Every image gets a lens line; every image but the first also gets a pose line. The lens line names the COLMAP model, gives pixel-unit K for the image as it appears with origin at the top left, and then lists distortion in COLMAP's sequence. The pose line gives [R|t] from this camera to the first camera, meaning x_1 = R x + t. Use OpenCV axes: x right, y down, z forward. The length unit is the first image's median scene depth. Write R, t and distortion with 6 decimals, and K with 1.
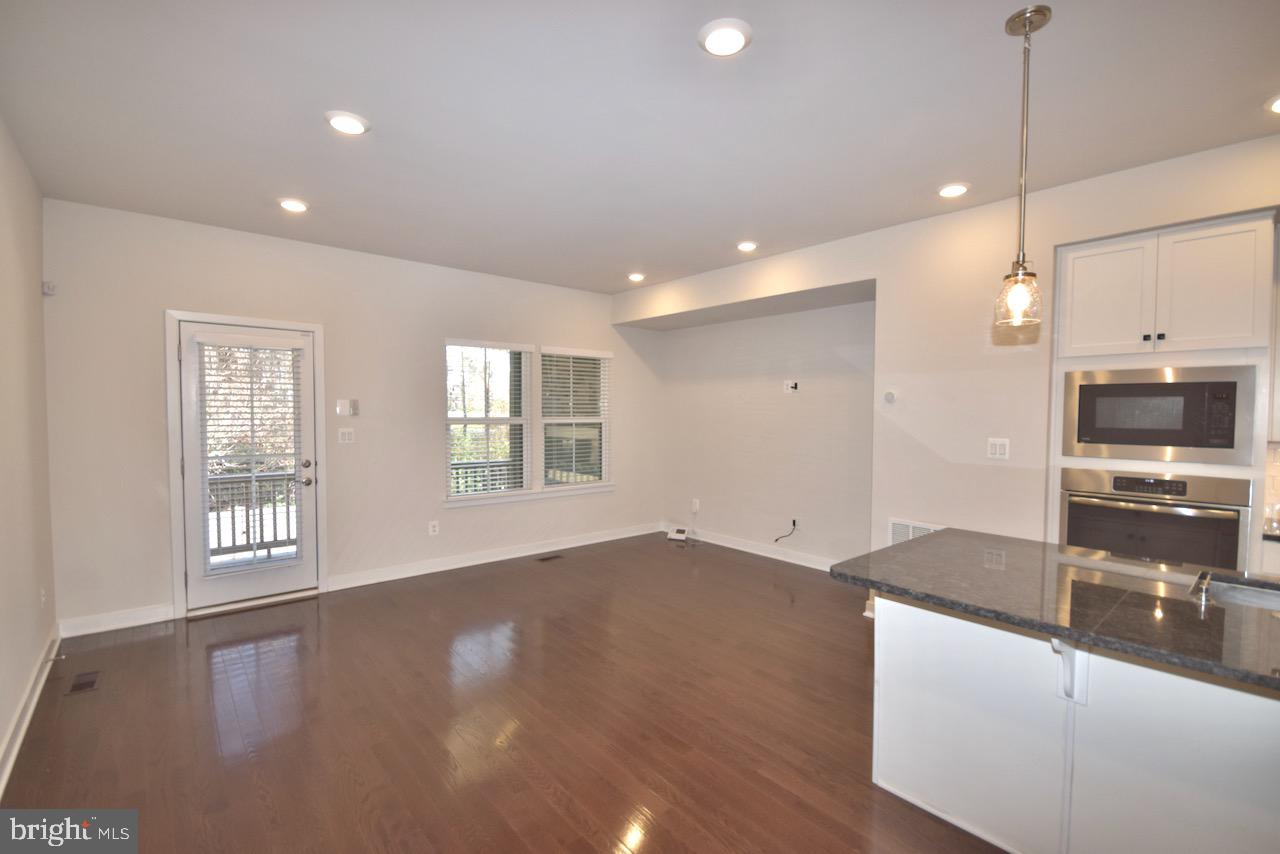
lens RADIAL K [[573.9, 0, 638.9], [0, 573.9, 432.7], [0, 0, 1]] dist [-0.003300, -0.000722]
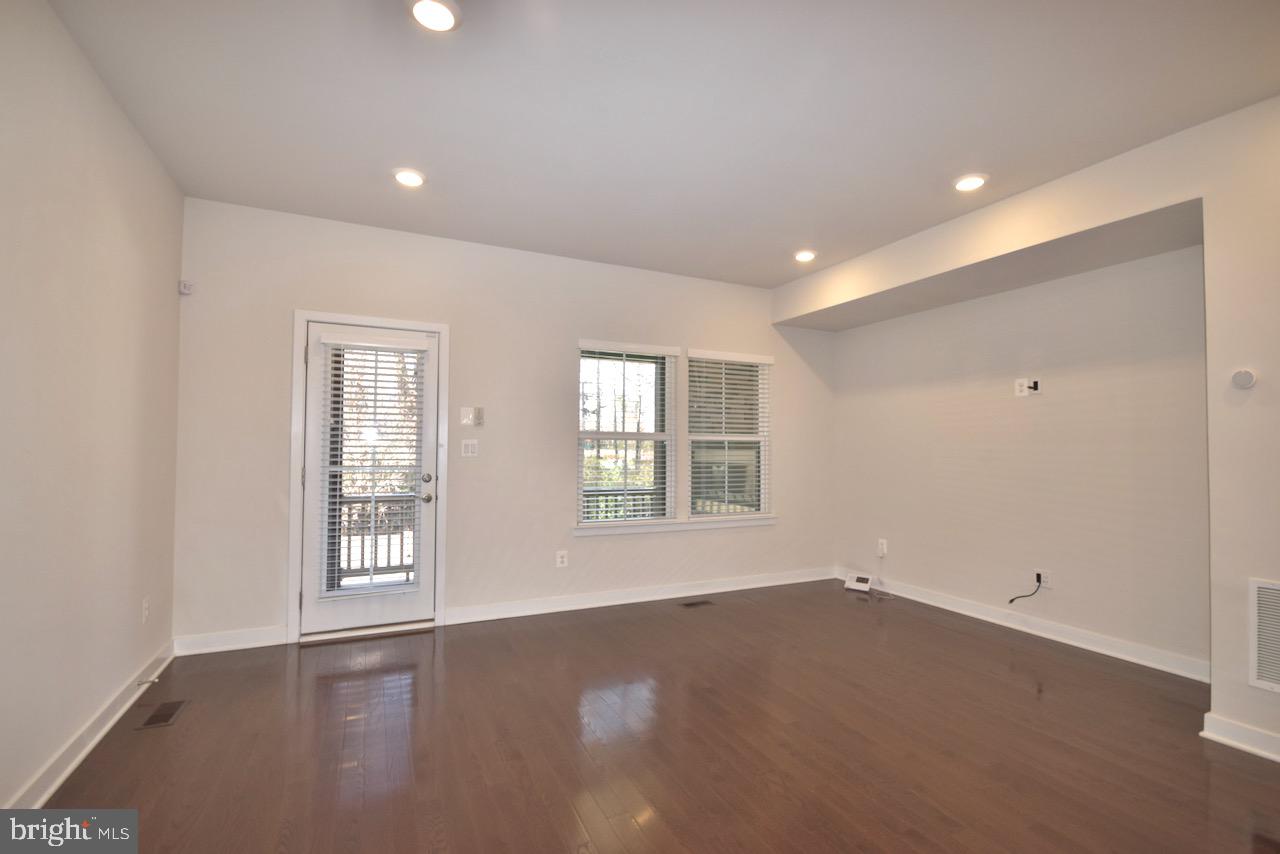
lens RADIAL K [[573.9, 0, 638.9], [0, 573.9, 432.7], [0, 0, 1]] dist [-0.003300, -0.000722]
pose [[0.966206, -0.004484, -0.257733, -0.021571], [-0.013210, 0.997674, -0.066879, 0.029867], [0.257433, 0.068024, 0.963899, 0.165492]]
